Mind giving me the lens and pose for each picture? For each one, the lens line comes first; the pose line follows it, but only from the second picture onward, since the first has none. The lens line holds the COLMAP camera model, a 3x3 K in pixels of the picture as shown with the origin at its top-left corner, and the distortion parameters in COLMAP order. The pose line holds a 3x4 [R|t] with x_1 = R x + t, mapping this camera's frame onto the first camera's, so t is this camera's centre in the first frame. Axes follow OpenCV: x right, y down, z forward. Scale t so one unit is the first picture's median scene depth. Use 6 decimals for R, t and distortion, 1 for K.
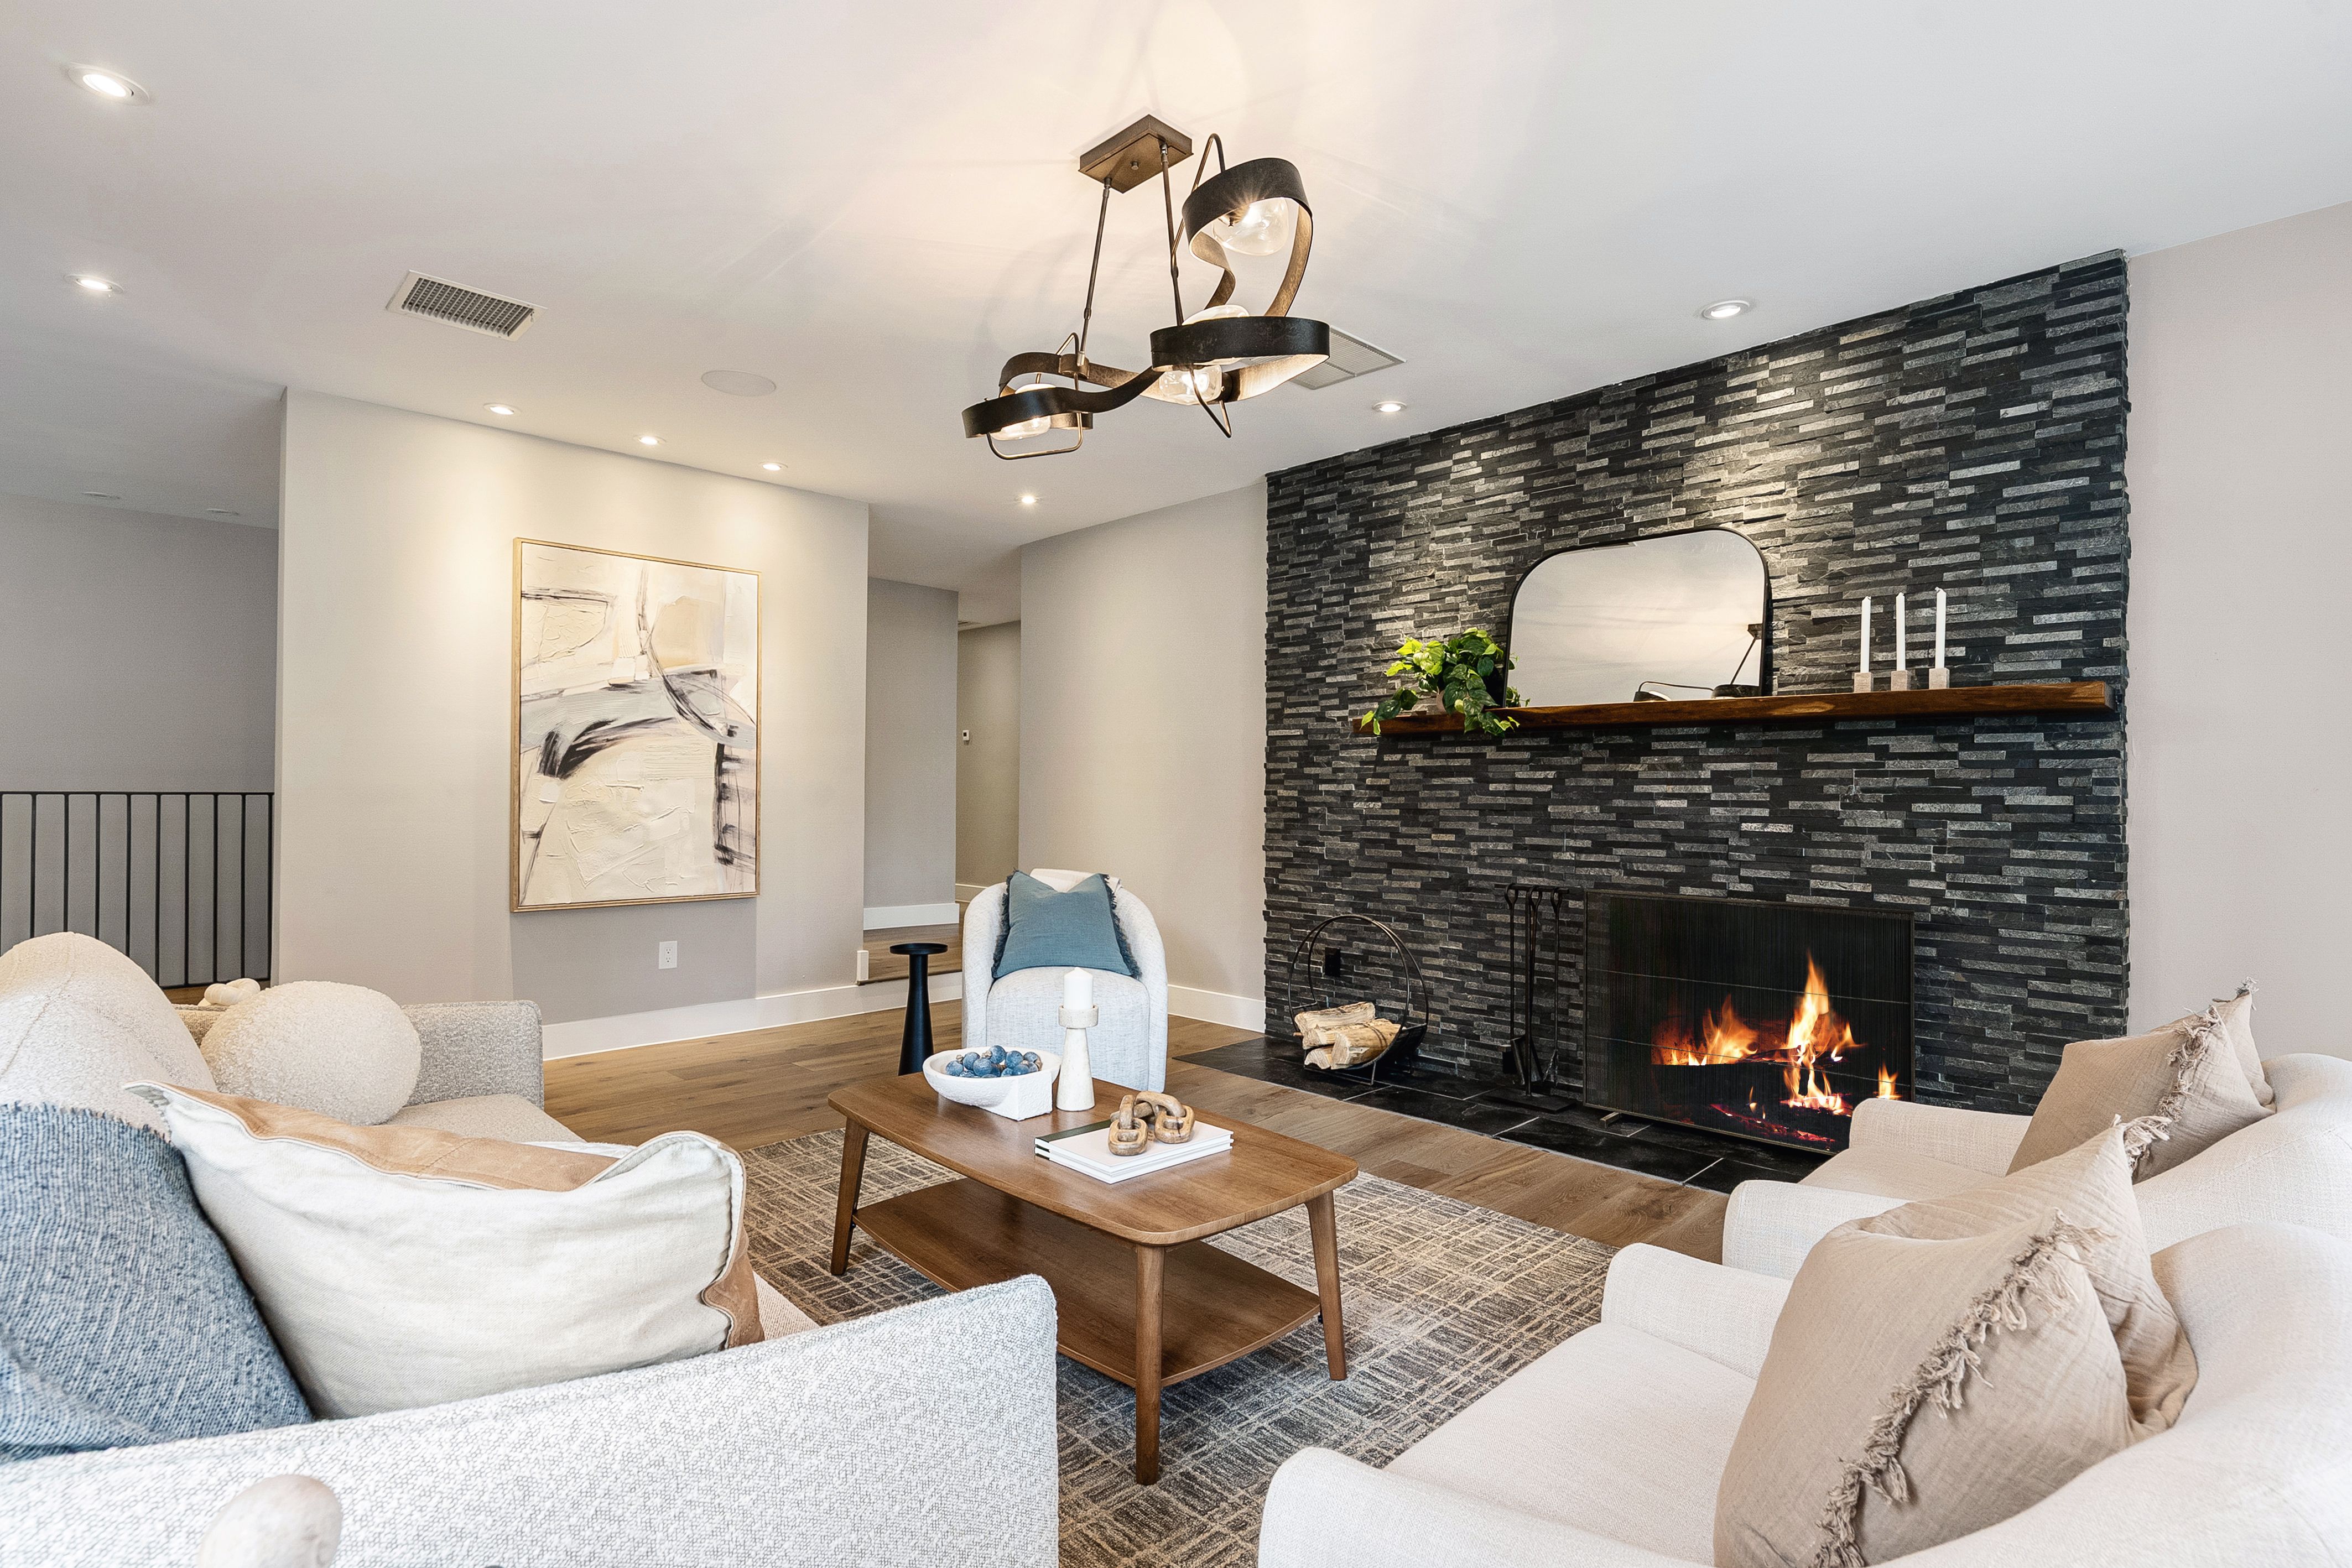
lens RADIAL K [[1144.7, 0, 1192.5], [0, 1144.7, 770.3], [0, 0, 1]] dist [0.006018, -0.003072]
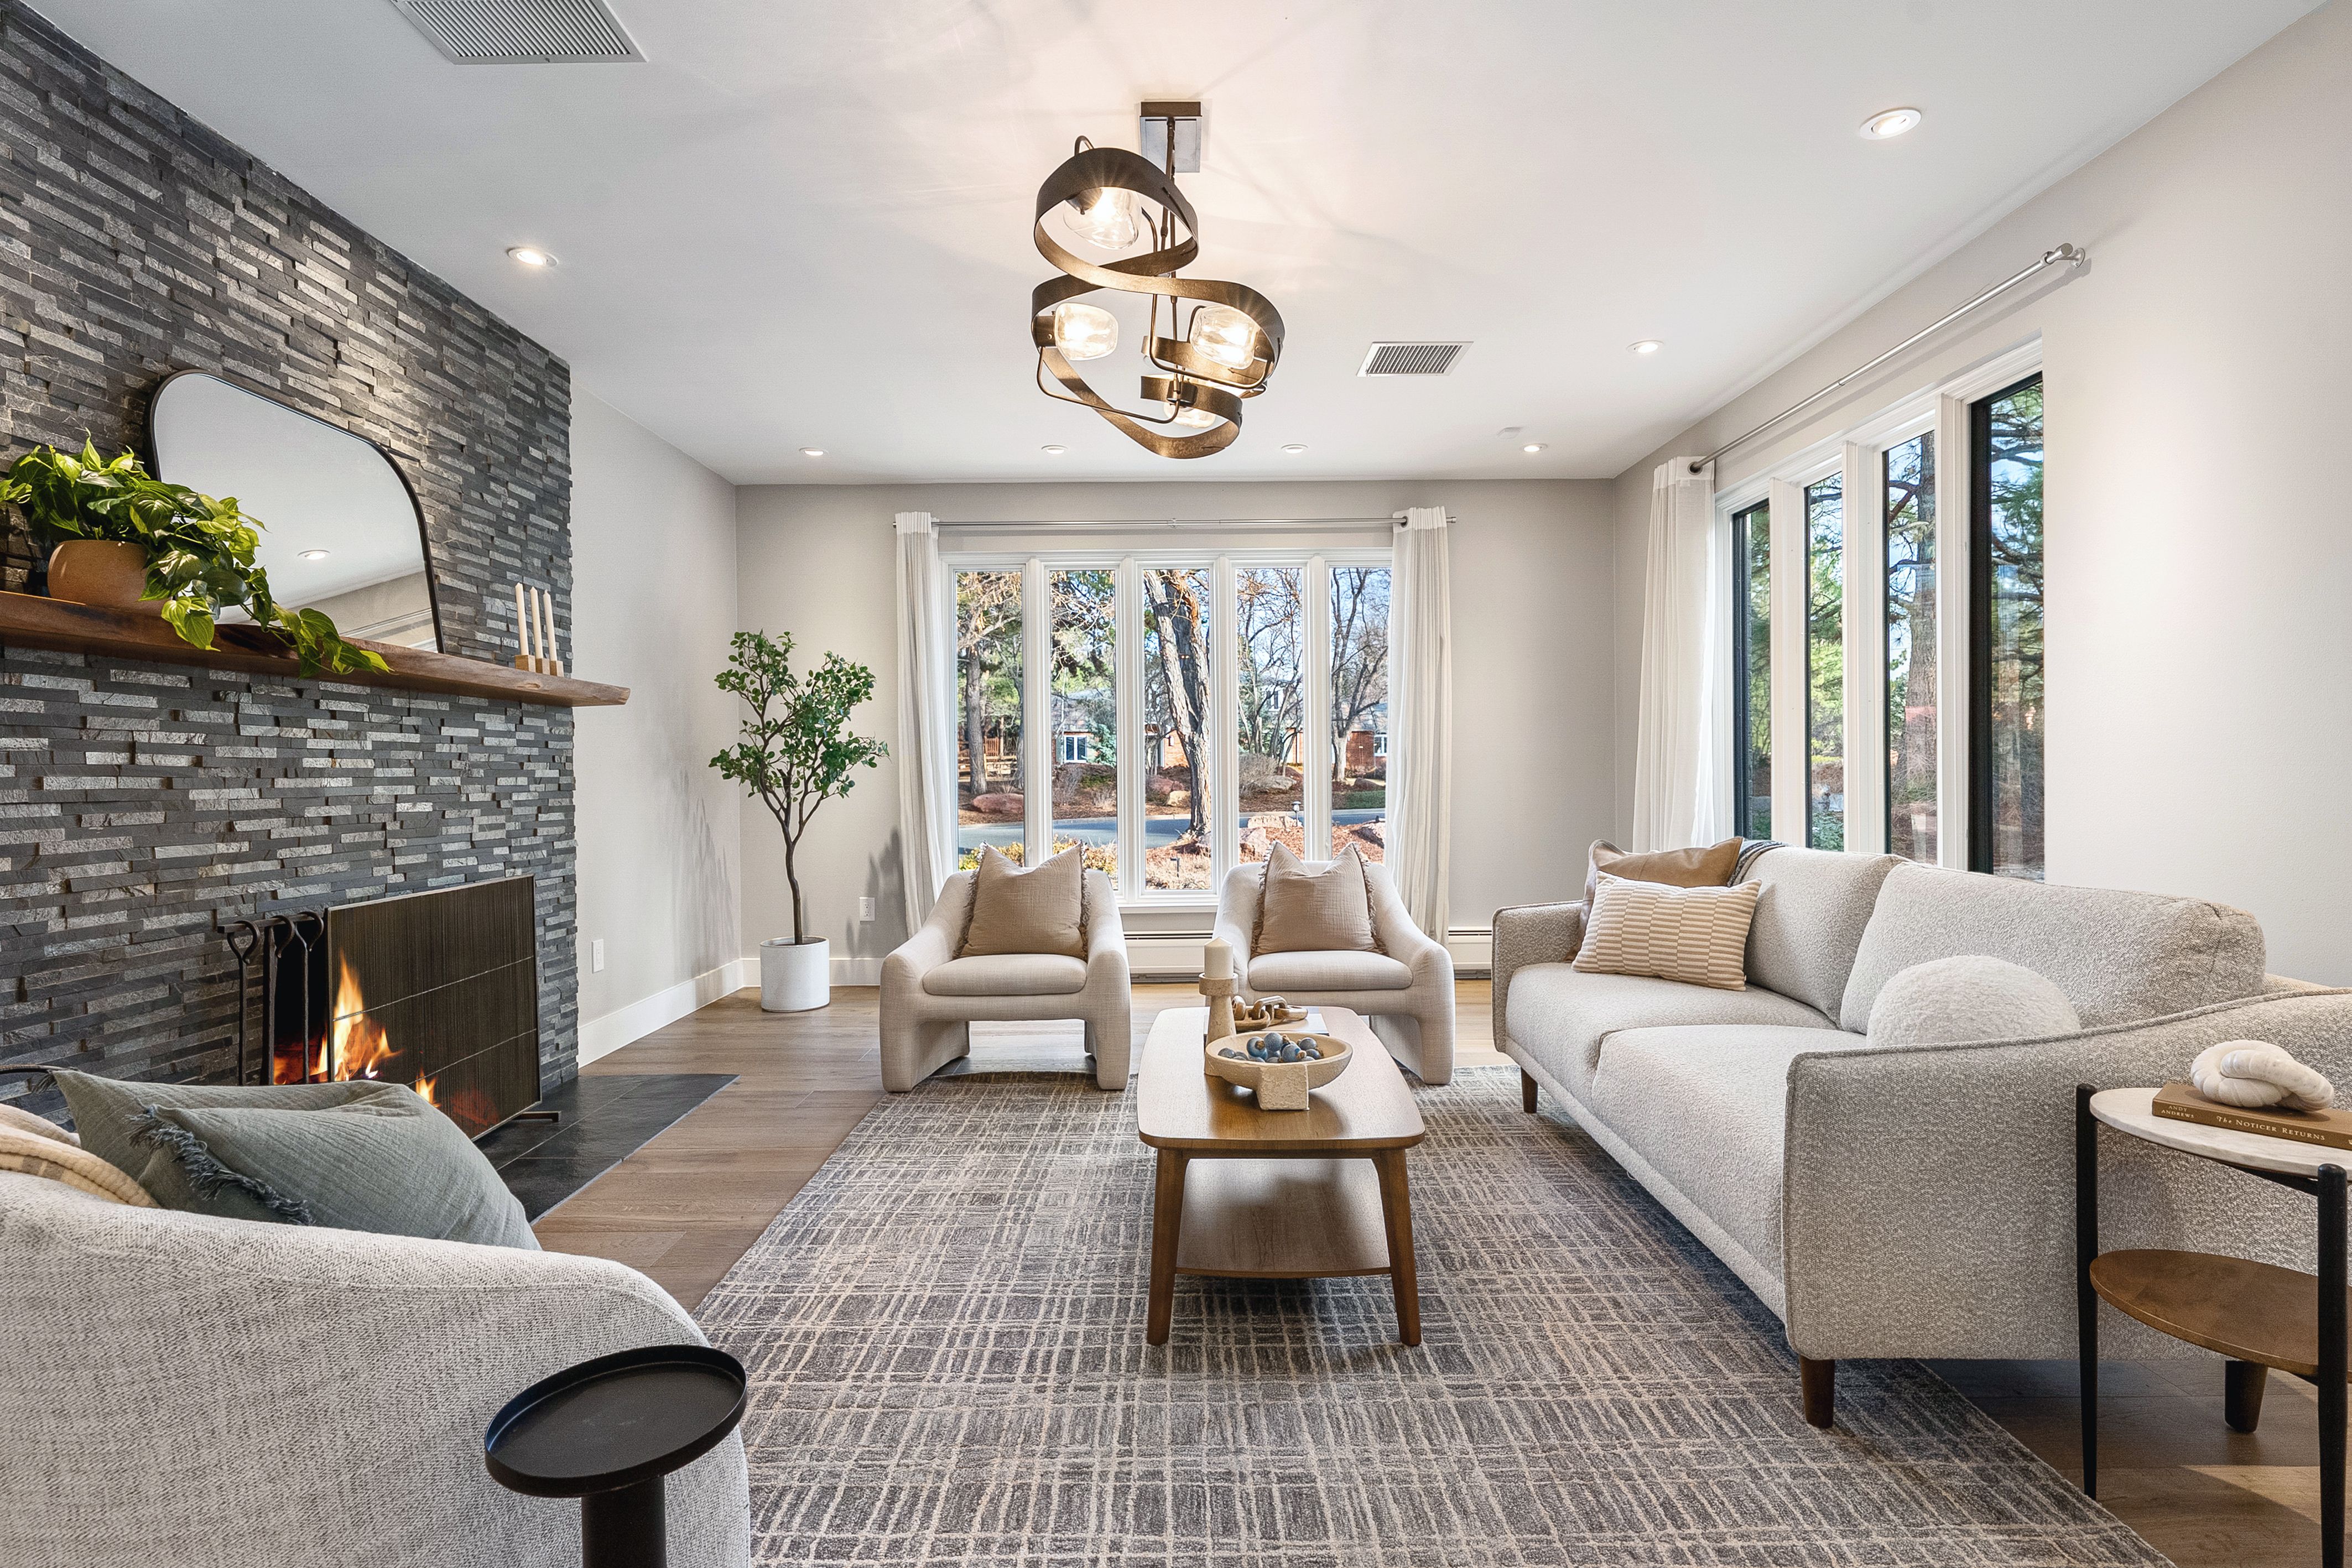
lens RADIAL K [[1144.7, 0, 1186.3], [0, 1144.7, 773.1], [0, 0, 1]] dist [0.006018, -0.003072]
pose [[-0.713425, -0.001309, 0.700730, -0.504627], [-0.008928, 0.999934, -0.007222, 0.022714], [-0.700675, -0.011408, -0.713390, 1.117384]]
